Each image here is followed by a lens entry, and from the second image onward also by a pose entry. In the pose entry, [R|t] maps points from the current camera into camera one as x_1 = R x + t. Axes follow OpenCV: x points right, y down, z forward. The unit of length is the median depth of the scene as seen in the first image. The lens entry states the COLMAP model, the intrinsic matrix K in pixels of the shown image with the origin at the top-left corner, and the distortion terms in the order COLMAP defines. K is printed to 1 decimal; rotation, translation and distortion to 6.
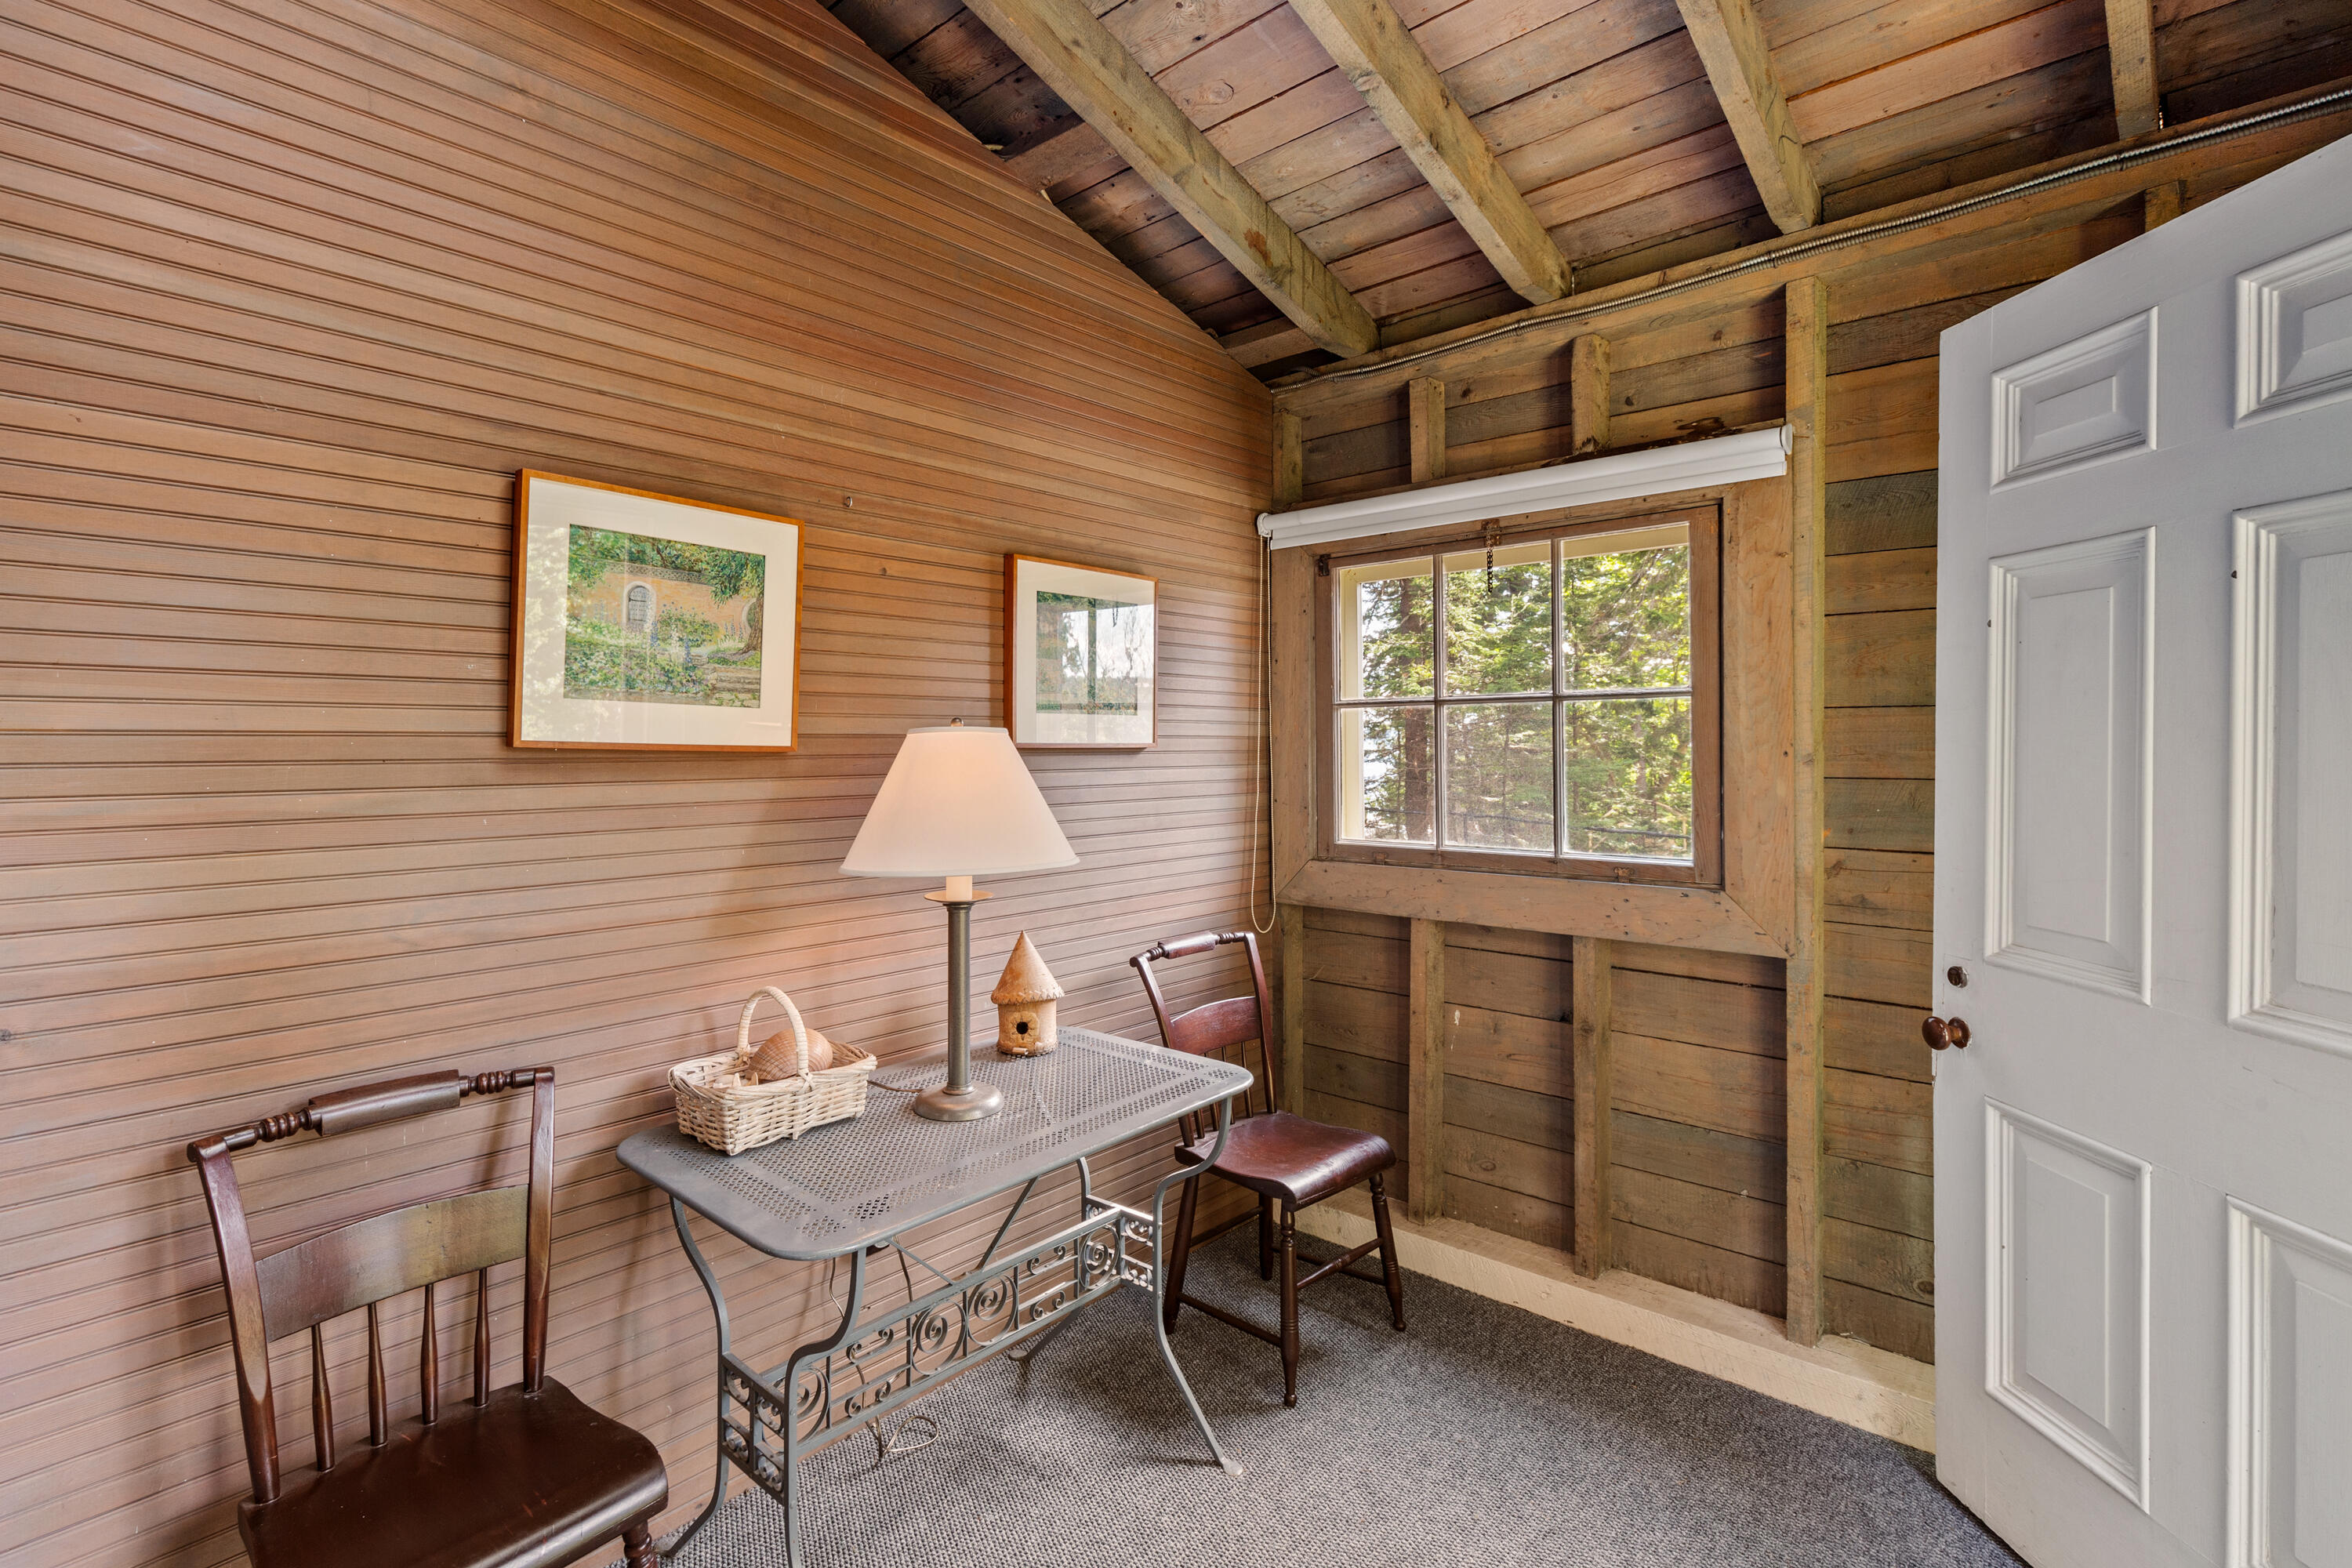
lens RADIAL K [[1094.7, 0, 1140.3], [0, 1094.7, 736.8], [0, 0, 1]] dist [0.000459, -0.000538]
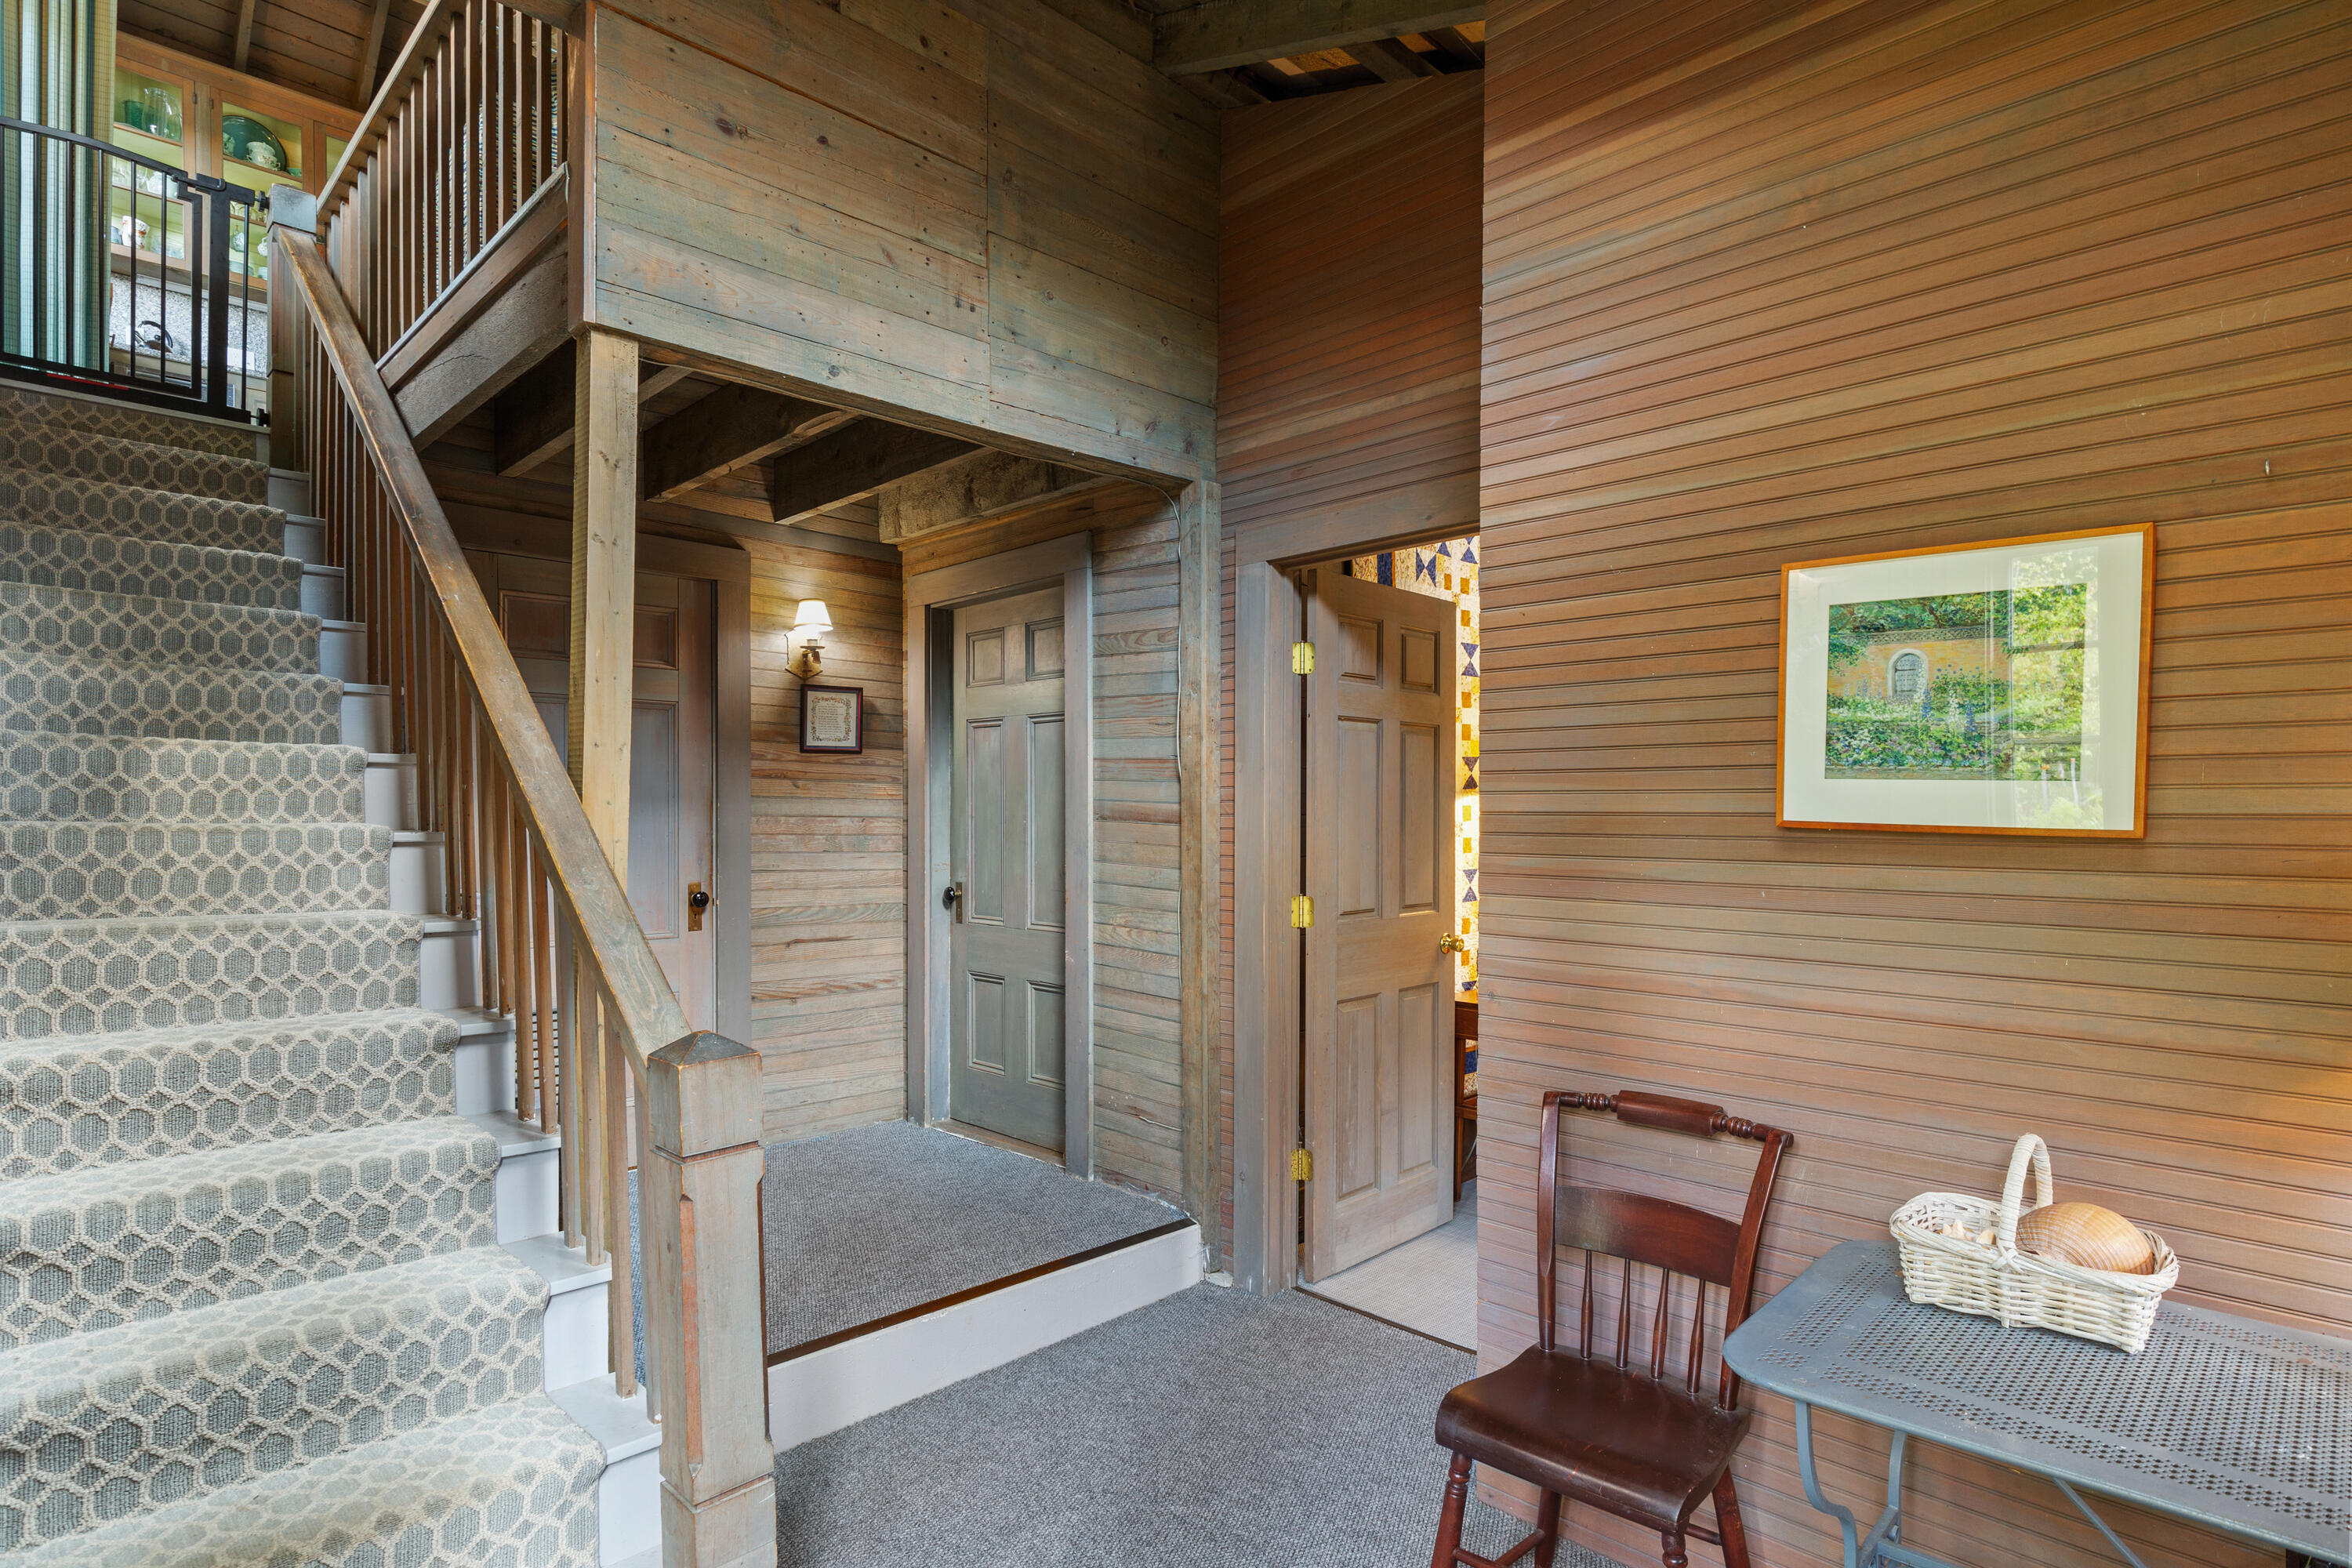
lens RADIAL K [[1210.2, 0, 1241.8], [0, 1210.2, 797.8], [0, 0, 1]] dist [0.001506, 0.000294]
pose [[-0.011632, -0.007624, -0.999903, 0.568606], [0.003137, 0.999966, -0.007661, -0.010264], [0.999927, -0.003226, -0.011608, 0.452752]]
